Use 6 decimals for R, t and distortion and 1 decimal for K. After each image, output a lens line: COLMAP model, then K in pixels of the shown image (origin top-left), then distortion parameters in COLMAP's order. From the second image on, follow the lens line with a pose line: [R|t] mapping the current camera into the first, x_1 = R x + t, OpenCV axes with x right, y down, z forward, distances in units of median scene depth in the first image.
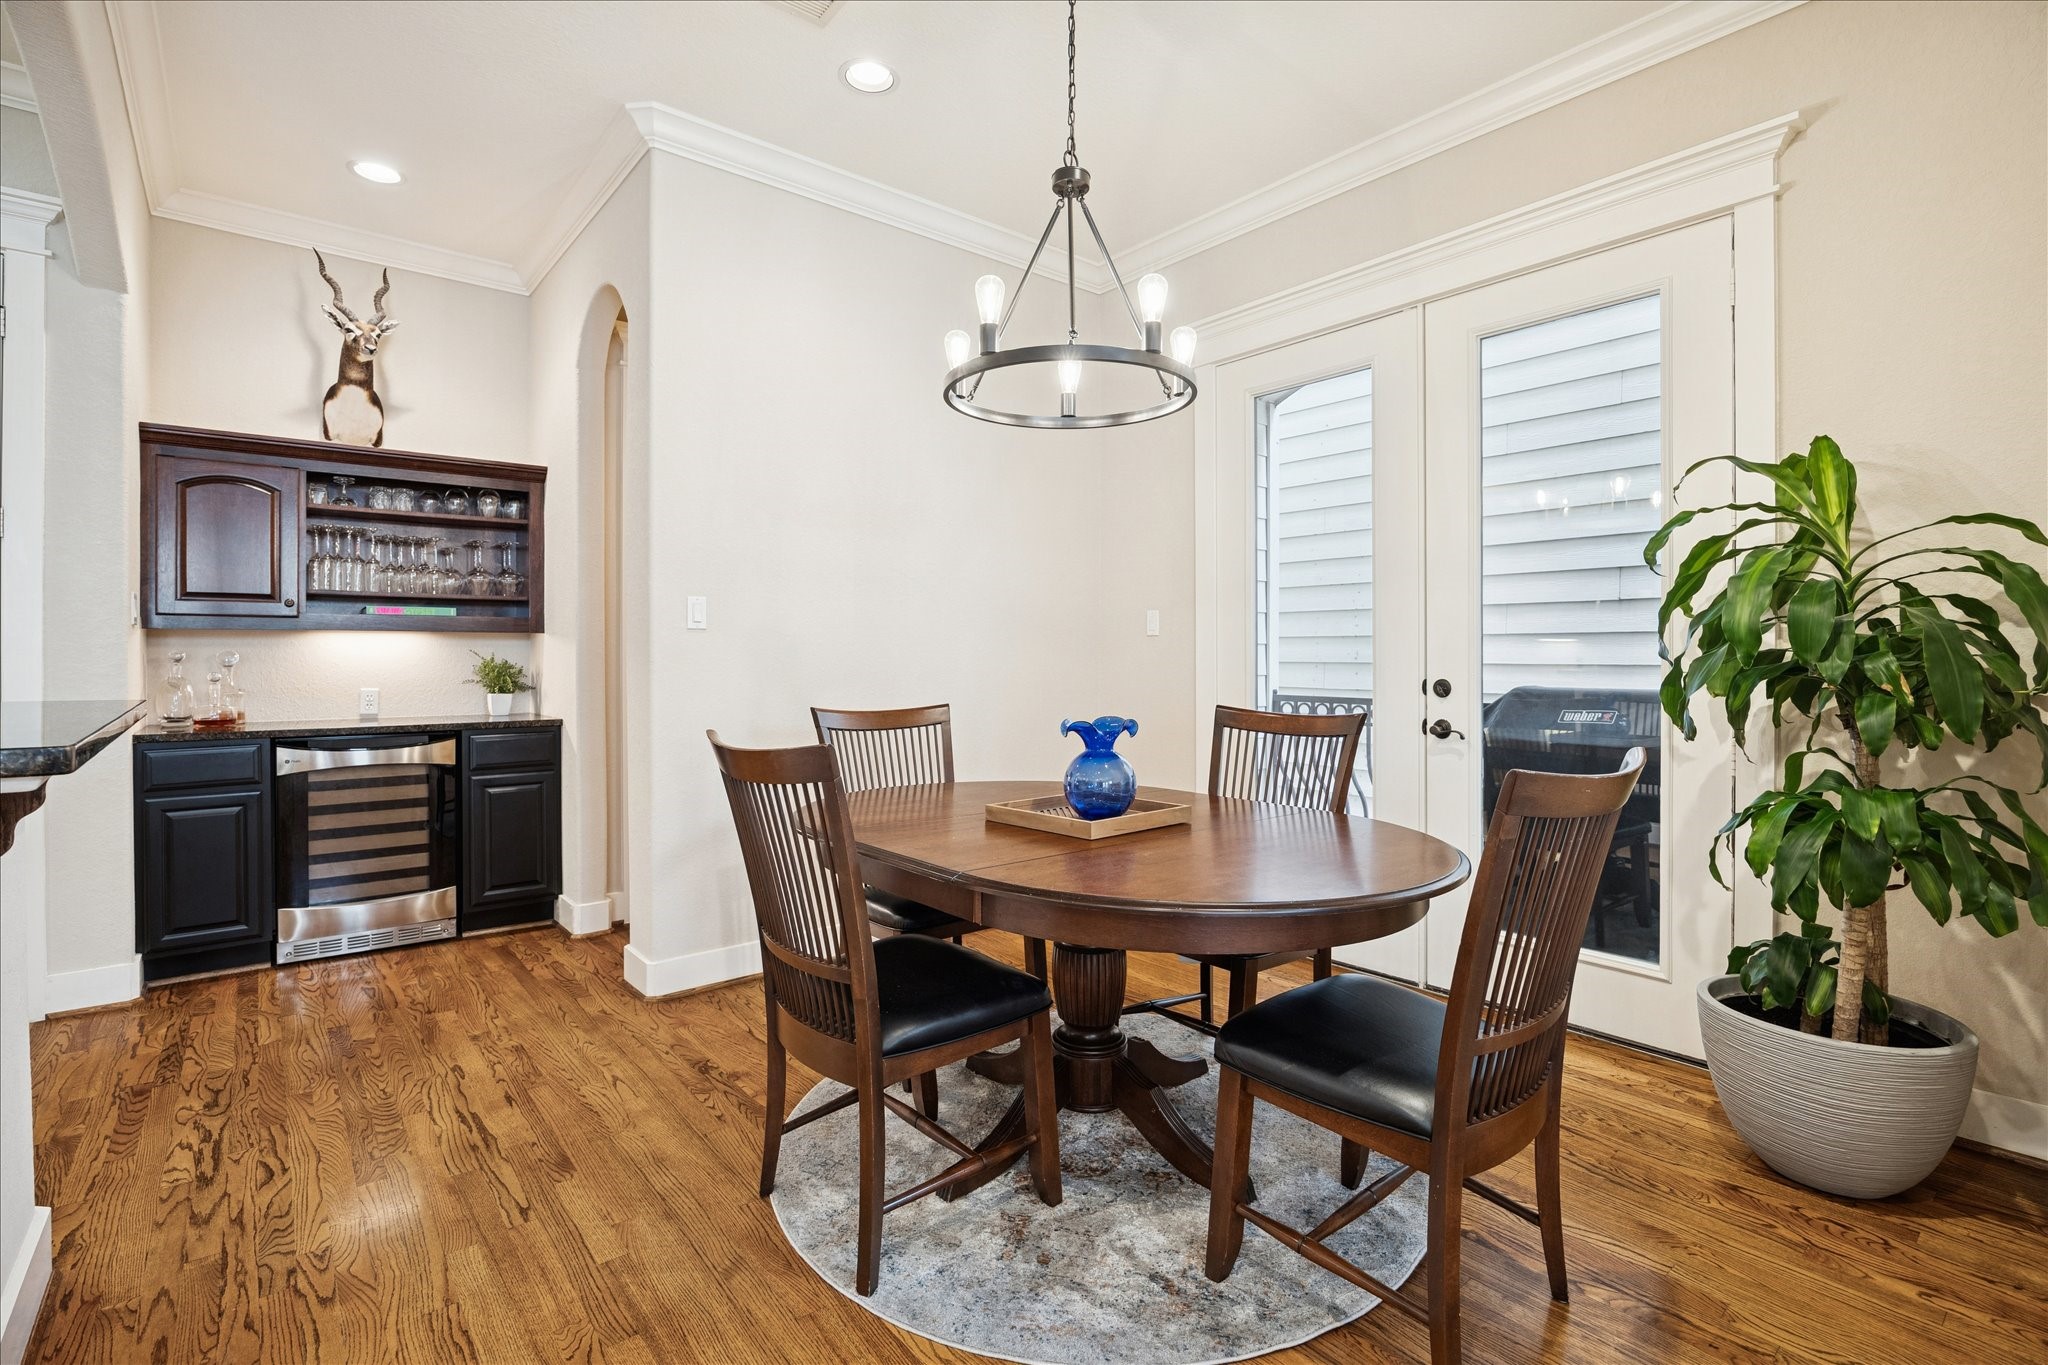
lens RADIAL K [[937.7, 0, 1018.1], [0, 937.7, 668.9], [0, 0, 1]] dist [-0.013668, -0.000245]
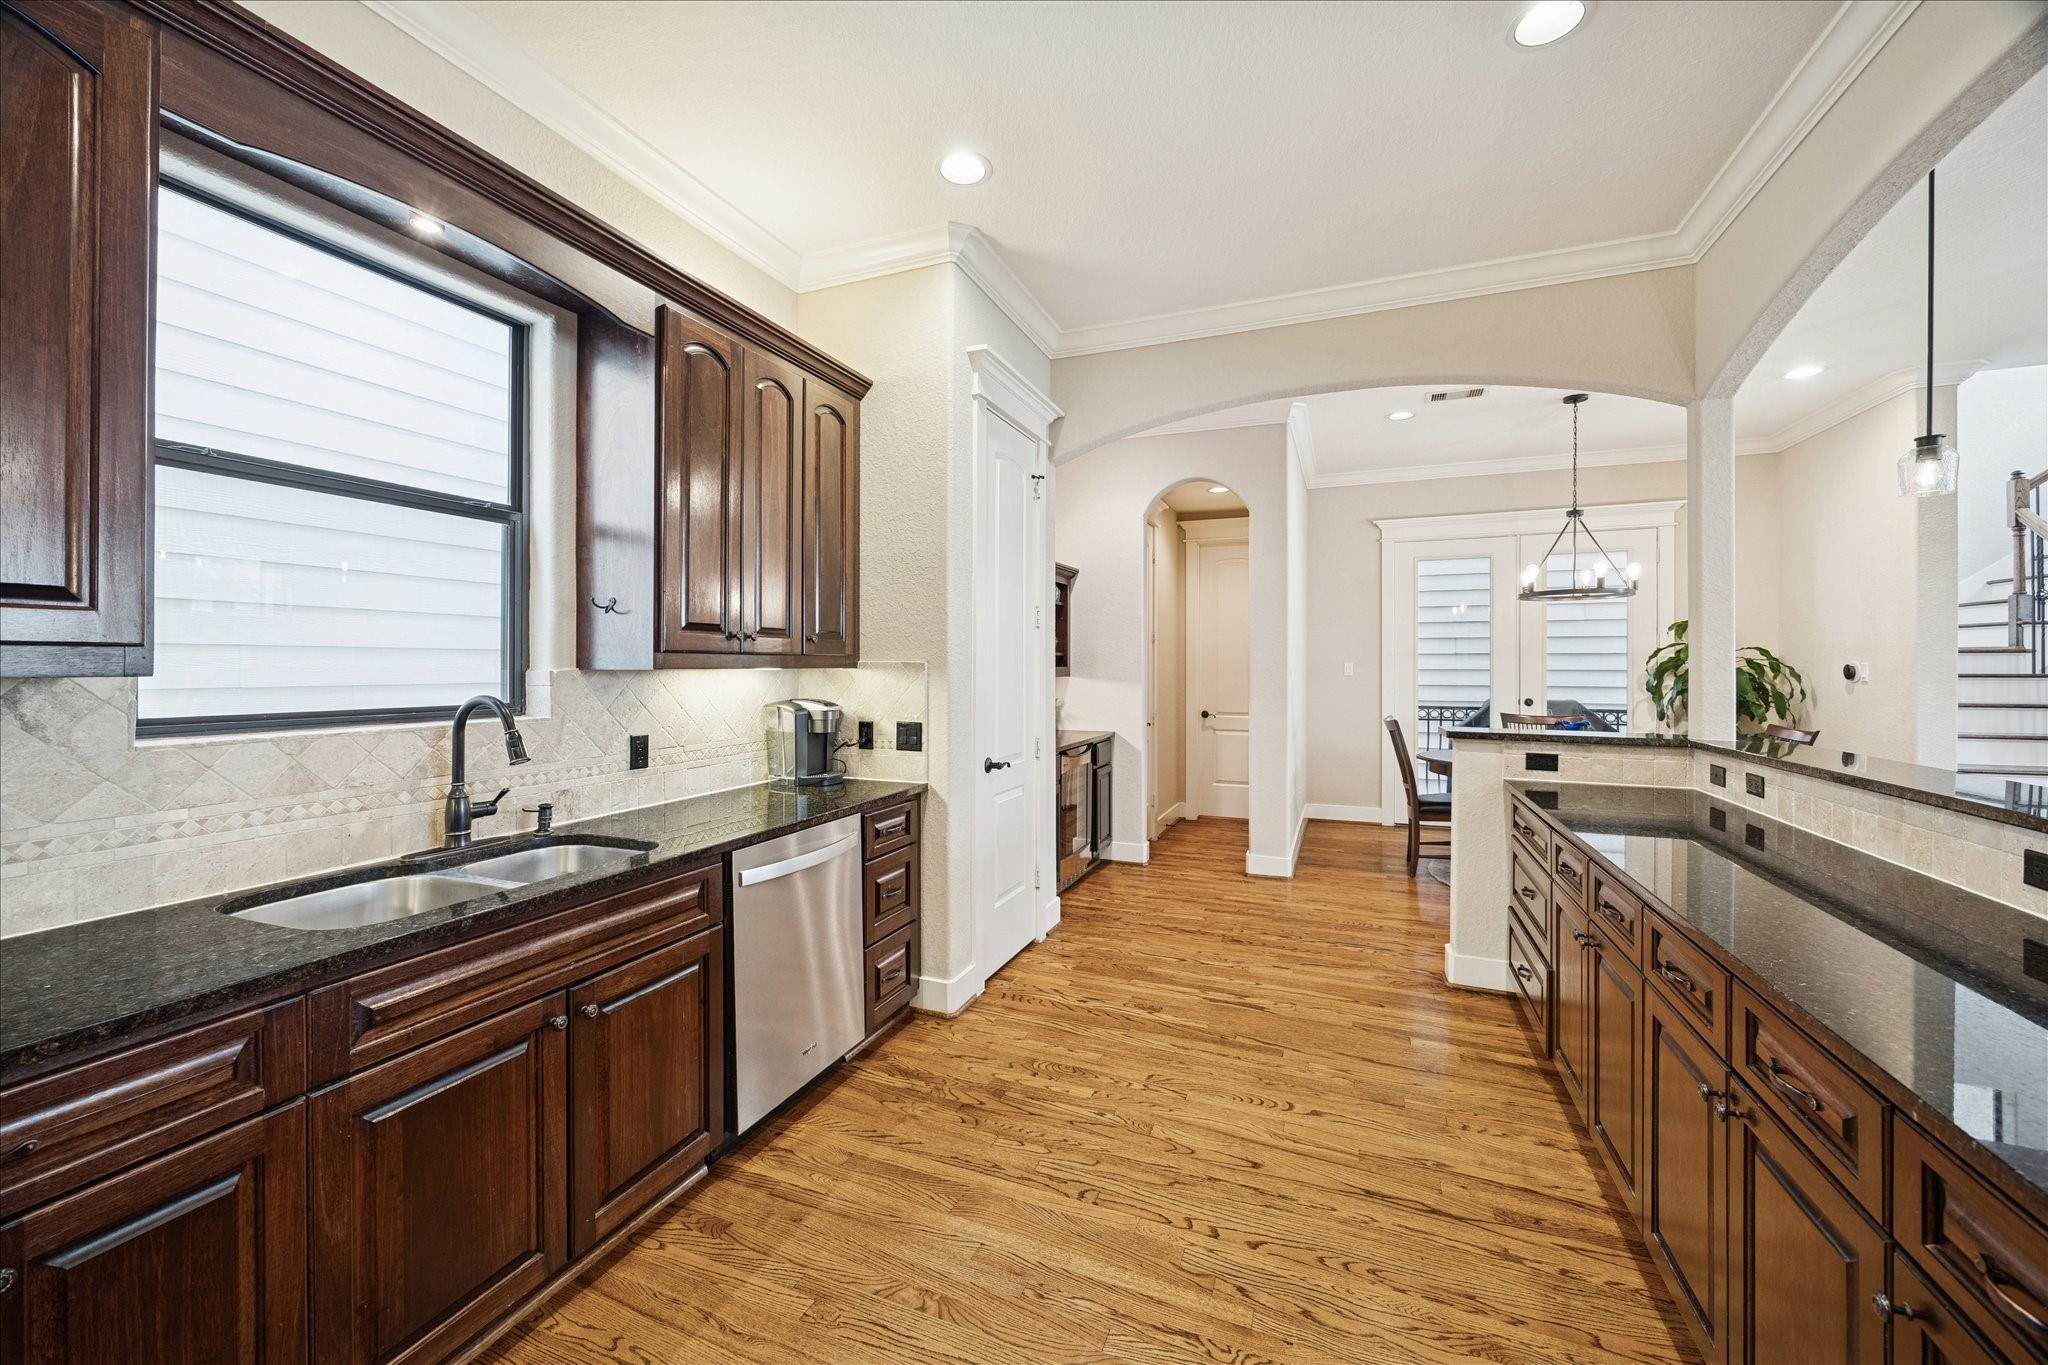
lens RADIAL K [[785.2, 0, 1026.3], [0, 785.2, 669.3], [0, 0, 1]] dist [-0.001065, 0.000311]
pose [[0.883981, -0.001533, 0.467521, -1.838005], [0.004267, 0.999979, -0.004790, -0.068228], [-0.467504, 0.006229, 0.883969, -0.168860]]
